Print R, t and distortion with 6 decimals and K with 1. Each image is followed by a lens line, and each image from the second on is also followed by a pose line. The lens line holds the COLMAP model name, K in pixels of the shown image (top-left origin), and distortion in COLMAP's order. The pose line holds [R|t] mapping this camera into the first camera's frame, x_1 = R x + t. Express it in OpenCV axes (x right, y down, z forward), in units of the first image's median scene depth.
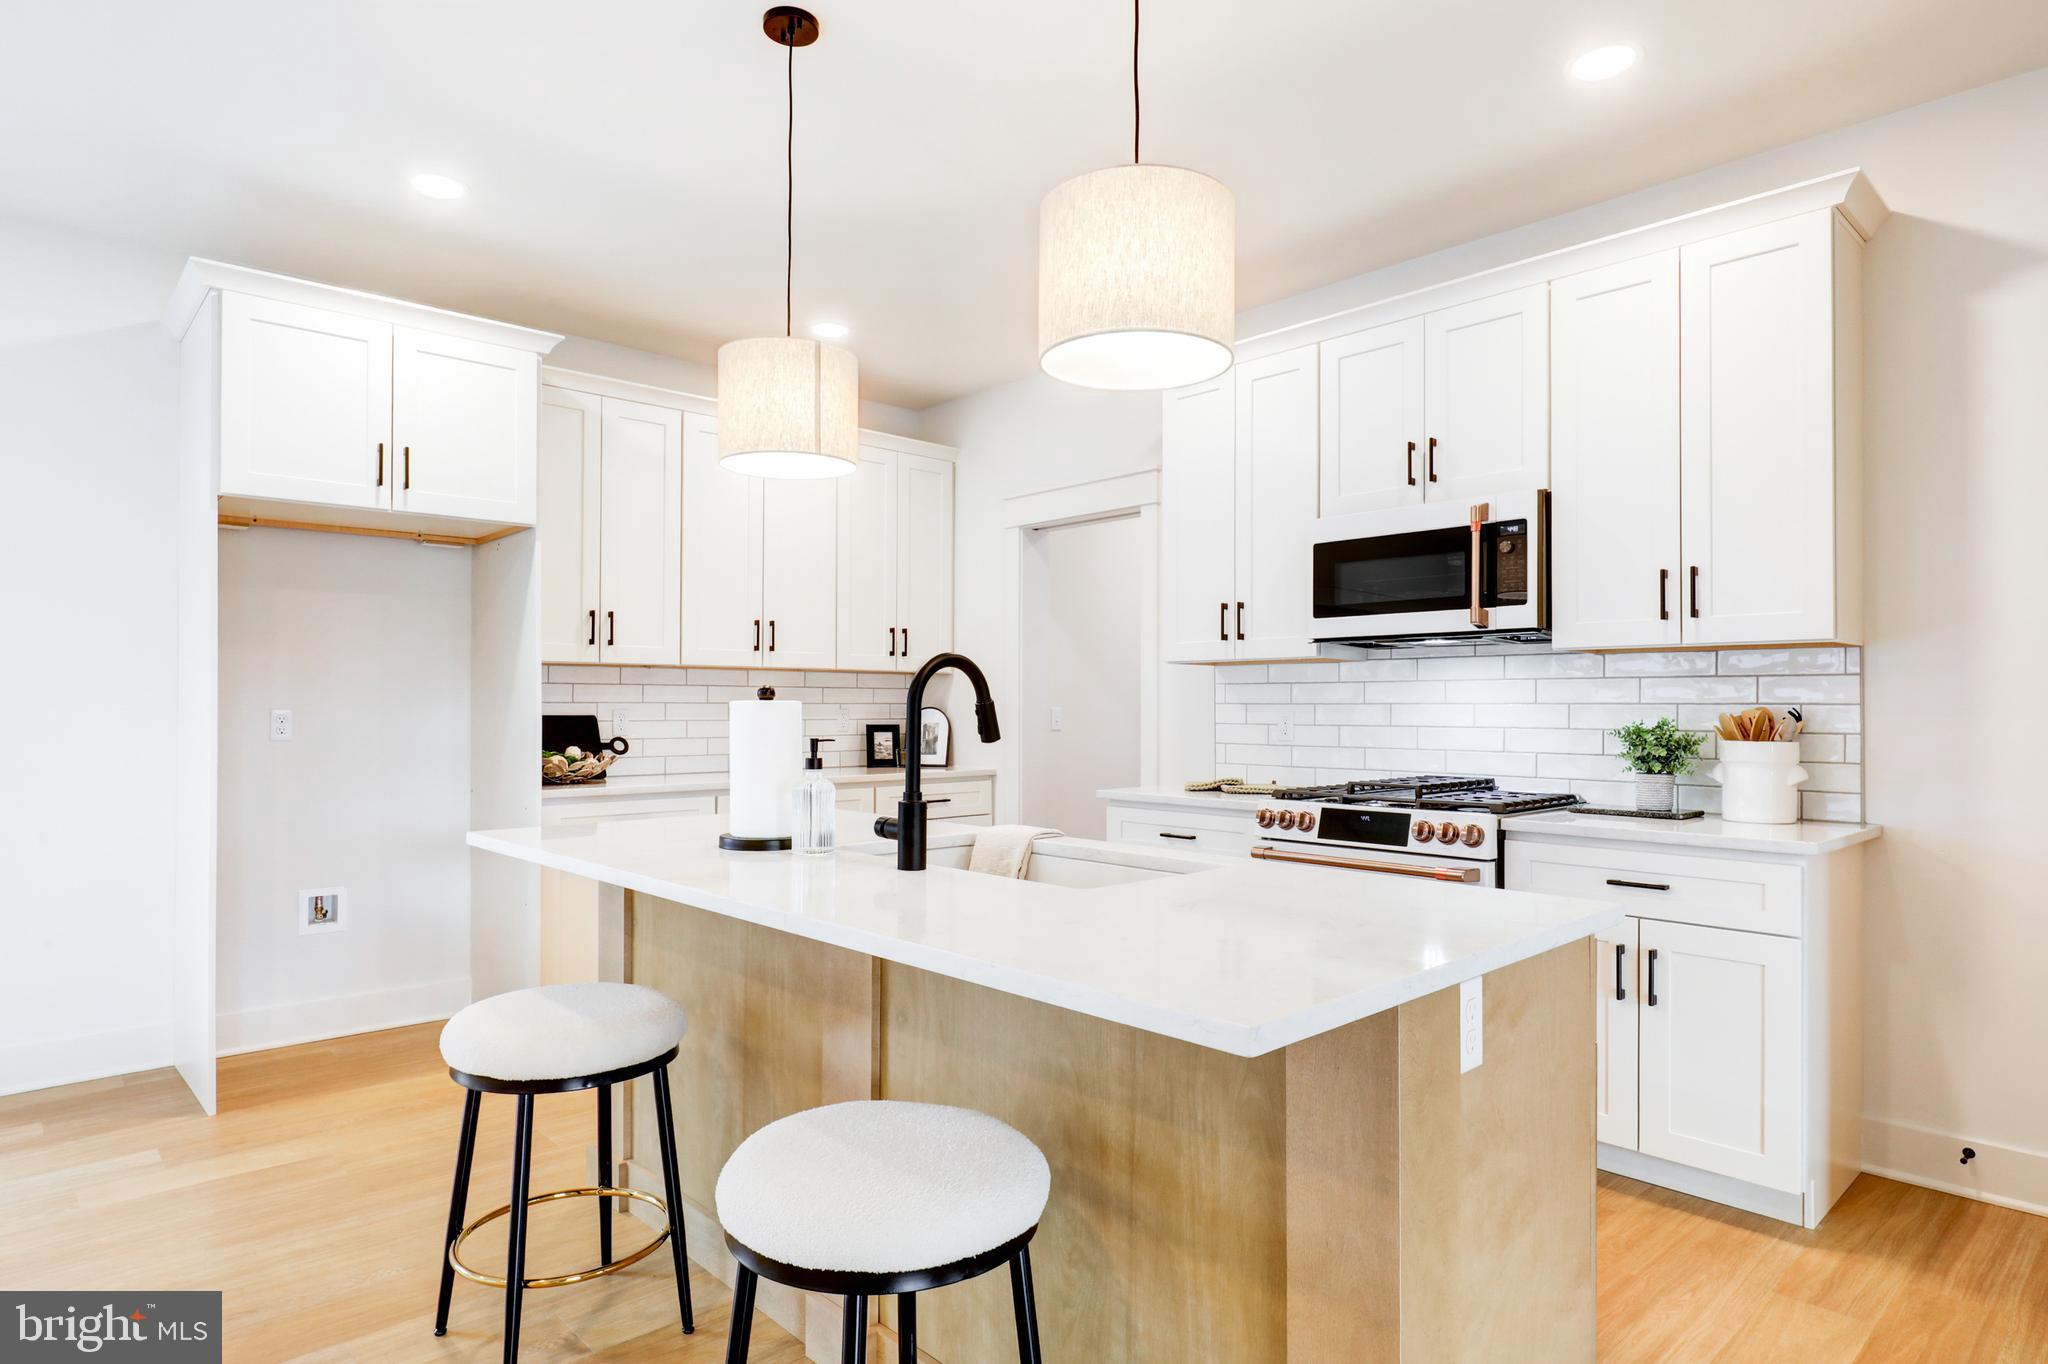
lens RADIAL K [[1149.0, 0, 1025.6], [0, 1149.0, 692.2], [0, 0, 1]] dist [-0.001801, -0.000396]
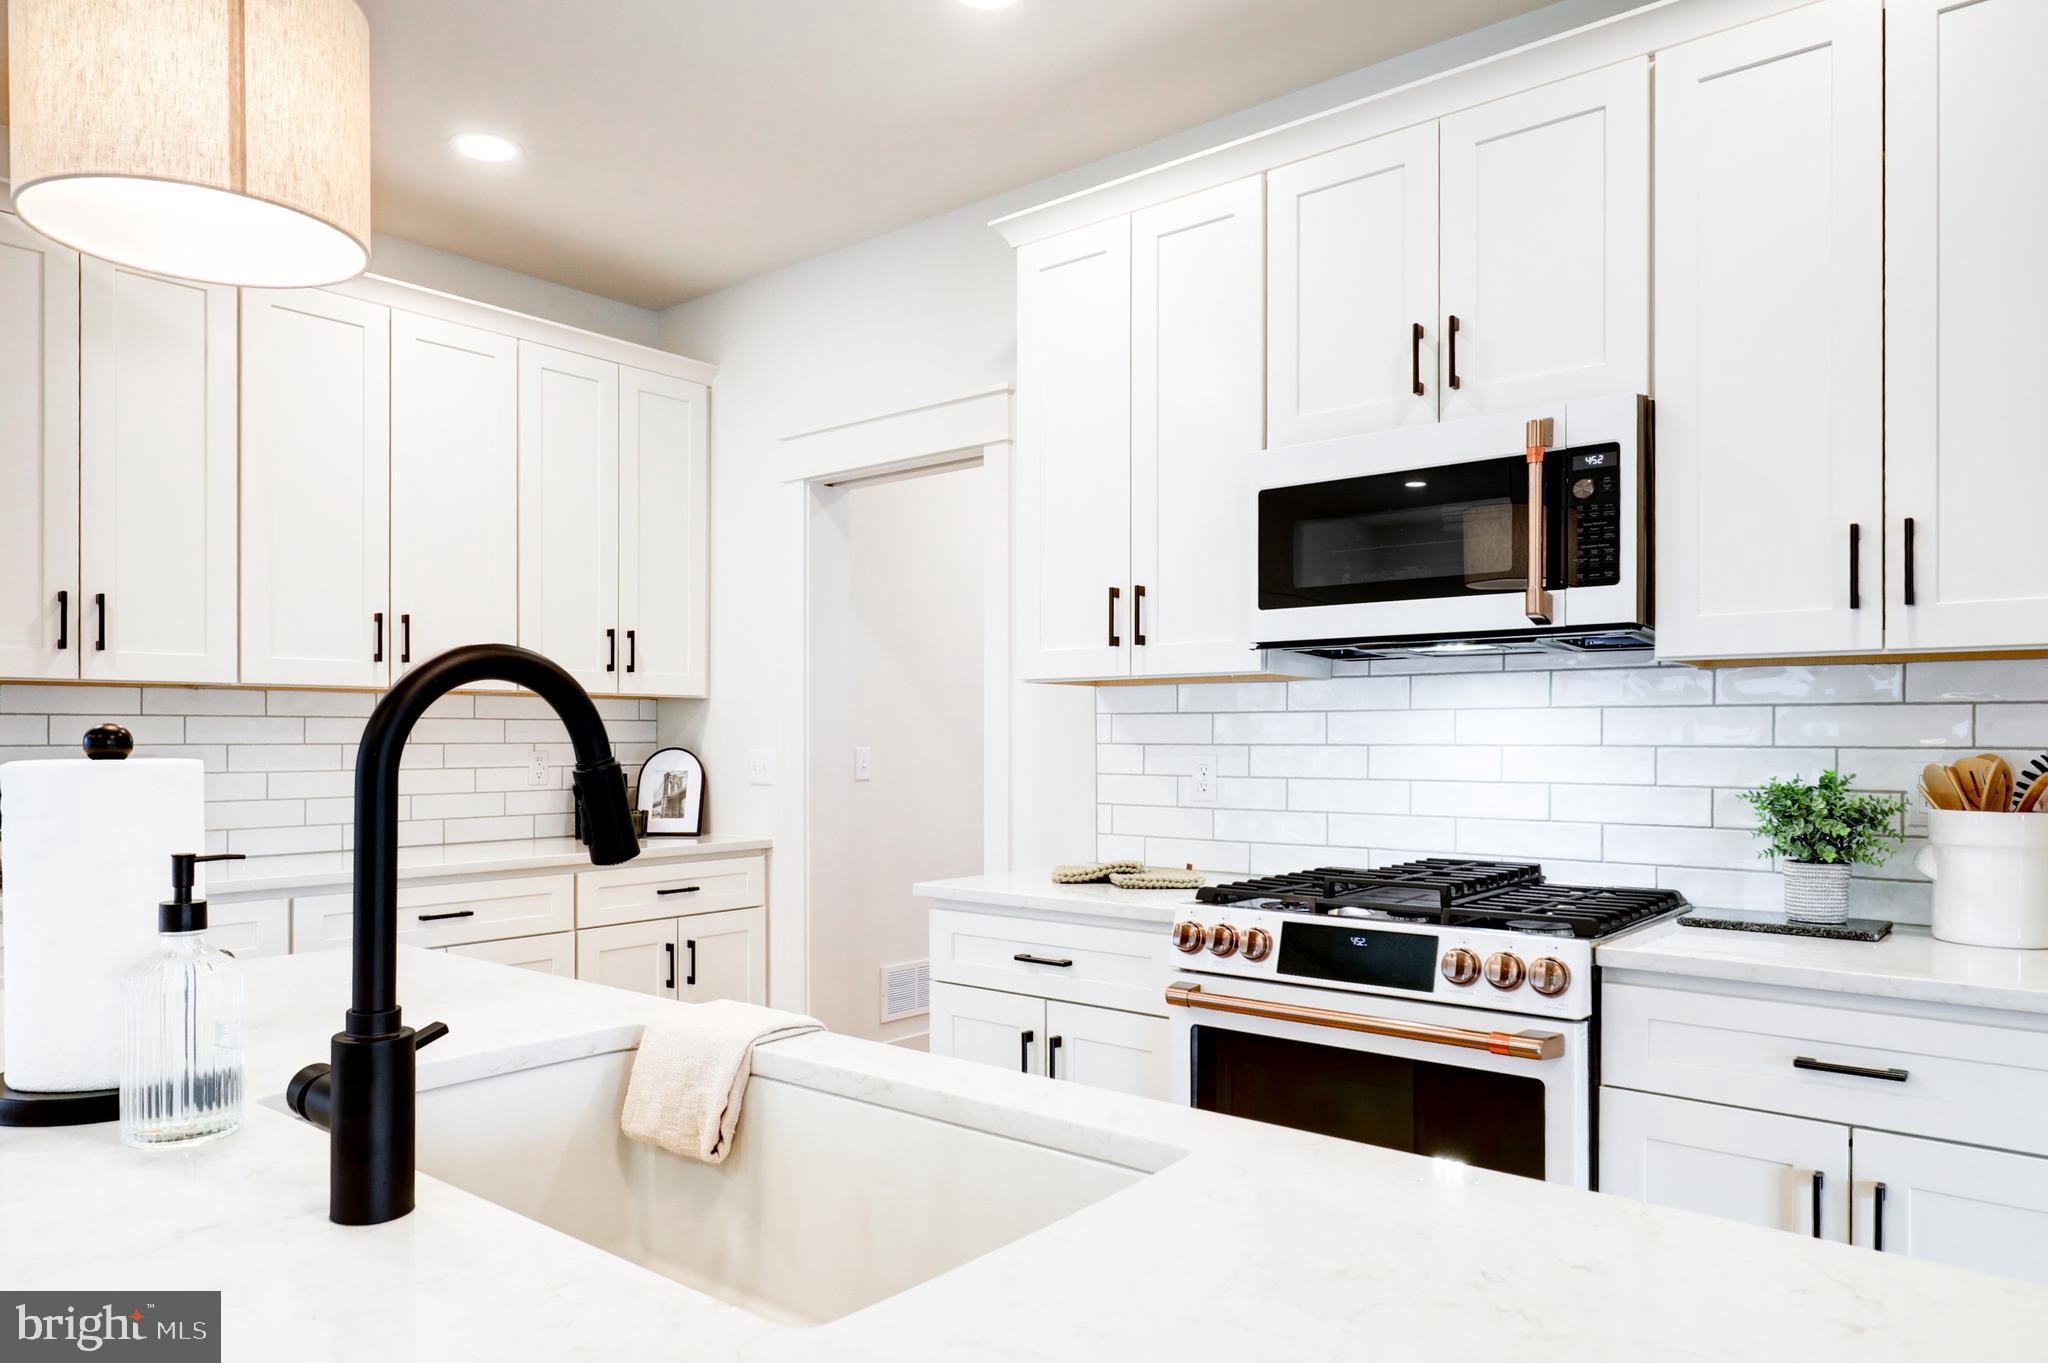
lens RADIAL K [[1329.0, 0, 1029.7], [0, 1329.0, 734.9], [0, 0, 1]] dist [0.002560, -0.000323]
pose [[0.991255, -0.002500, 0.131940, 0.035921], [0.001037, 0.999937, 0.011158, -0.005118], [-0.131960, -0.010924, 0.991195, 0.338221]]
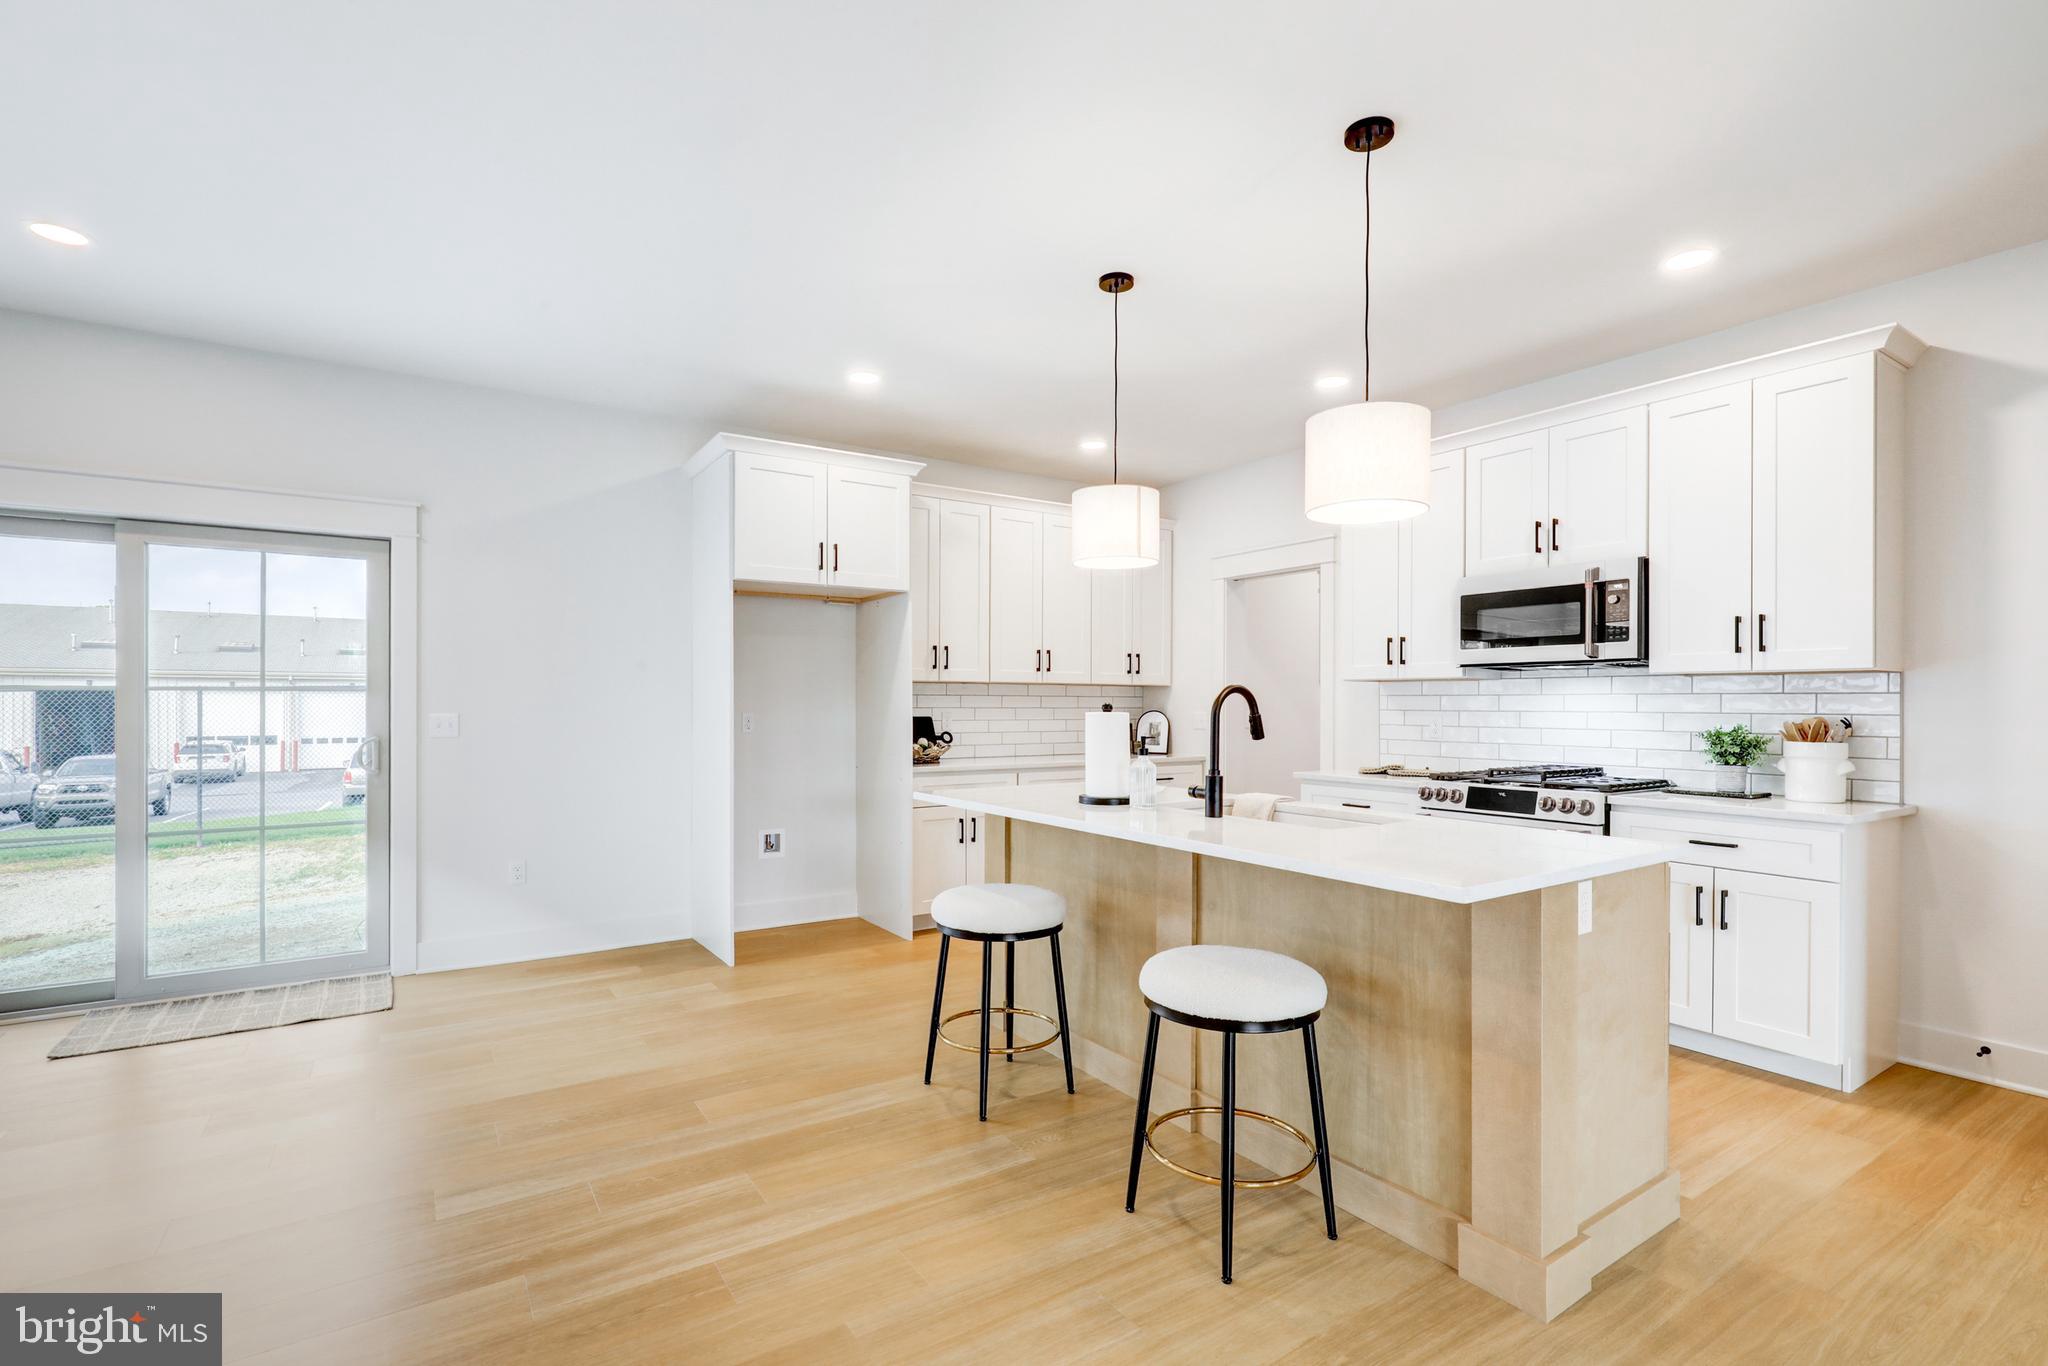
lens RADIAL K [[944.6, 0, 1019.2], [0, 944.6, 702.0], [0, 0, 1]] dist [-0.000918, -0.000045]
pose [[0.985831, 0.001166, -0.167735, -0.091746], [0.000454, 0.999954, 0.009618, -0.014265], [0.167739, -0.009558, 0.985785, -0.232781]]
